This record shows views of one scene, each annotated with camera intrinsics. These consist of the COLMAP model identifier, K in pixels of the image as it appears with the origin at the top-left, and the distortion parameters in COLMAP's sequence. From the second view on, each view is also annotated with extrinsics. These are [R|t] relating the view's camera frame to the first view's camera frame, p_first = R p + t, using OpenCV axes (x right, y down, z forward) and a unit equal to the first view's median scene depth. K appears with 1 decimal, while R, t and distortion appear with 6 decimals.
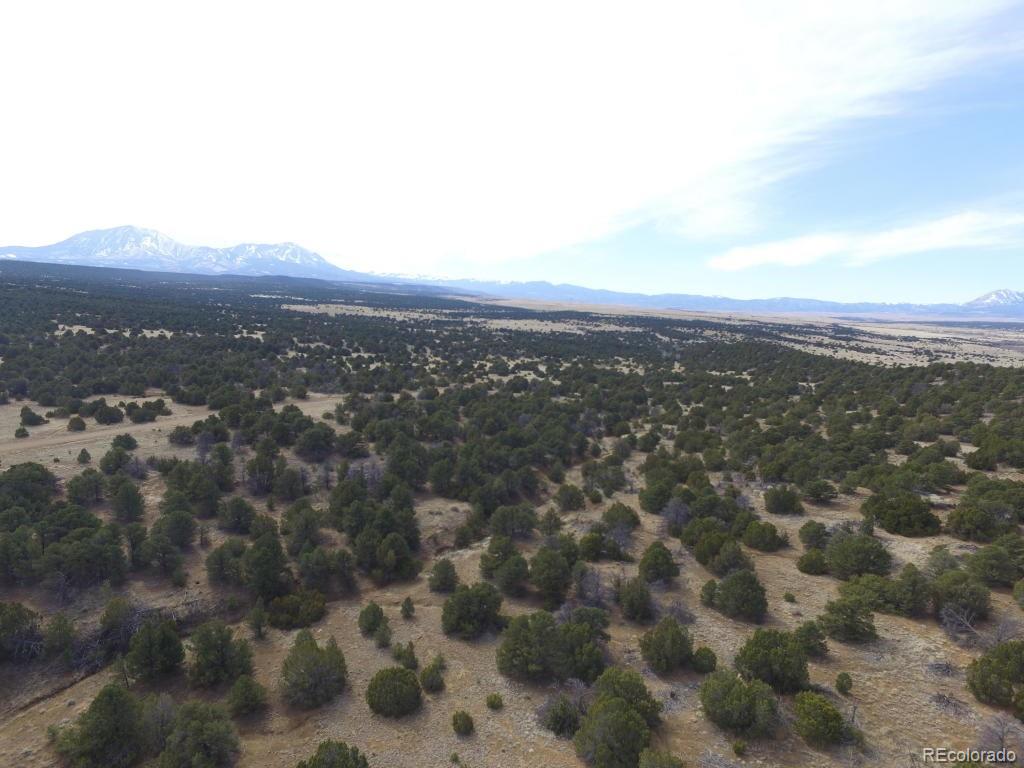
lens RADIAL K [[595.8, 0, 517.8], [0, 595.8, 382.2], [0, 0, 1]] dist [-0.005395, 0.013660]
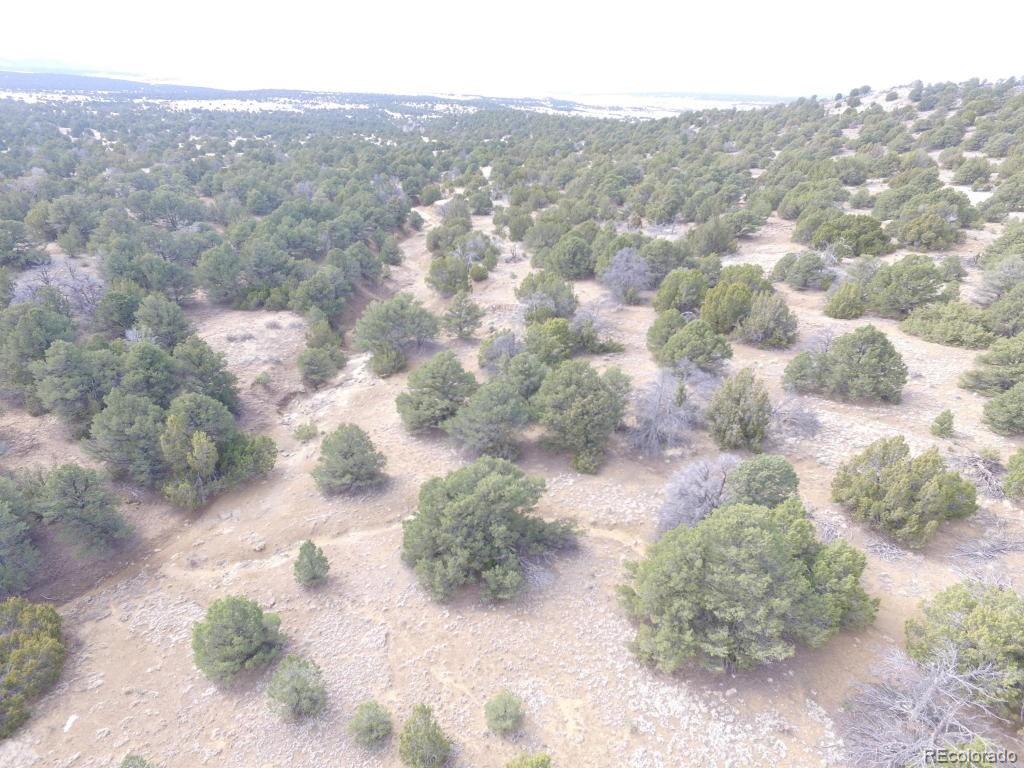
lens RADIAL K [[595.8, 0, 517.8], [0, 595.8, 382.2], [0, 0, 1]] dist [-0.005395, 0.013660]
pose [[0.903381, -0.213584, 0.371867, -0.155504], [0.078114, 0.934596, 0.347027, 0.115333], [-0.421665, -0.284450, 0.860980, 0.538694]]
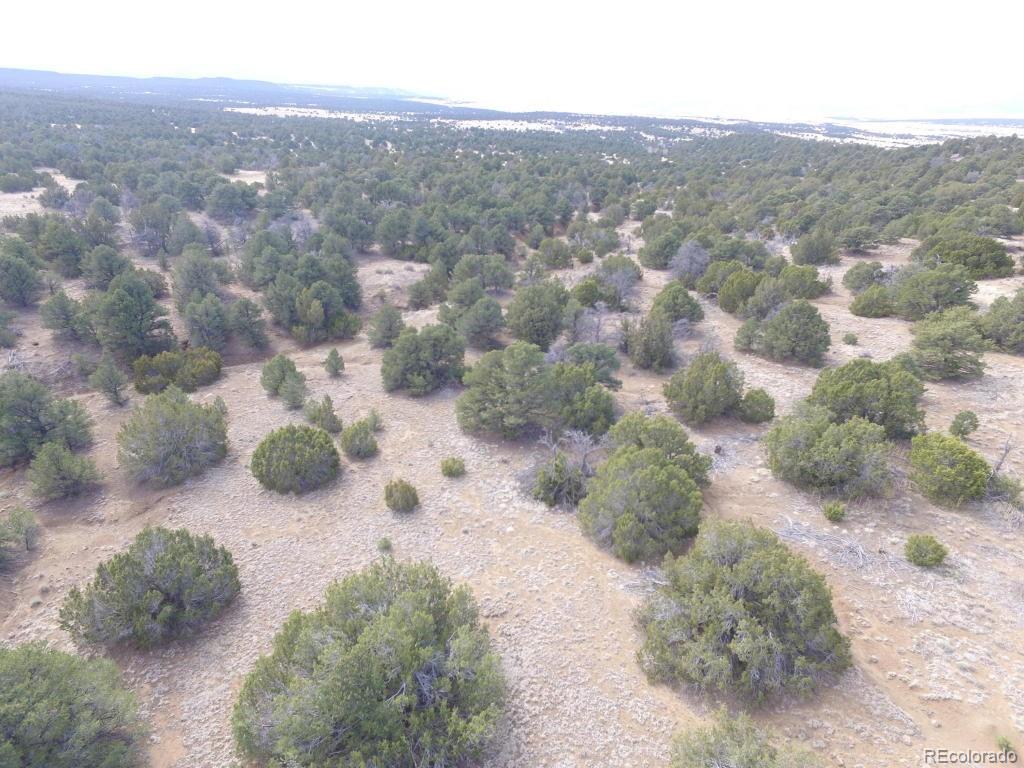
lens RADIAL K [[595.8, 0, 517.8], [0, 595.8, 382.2], [0, 0, 1]] dist [-0.005395, 0.013660]
pose [[0.998934, -0.033527, 0.031745, 0.009315], [0.022550, 0.954234, 0.298210, 0.164829], [-0.040290, -0.297177, 0.953972, 0.260259]]
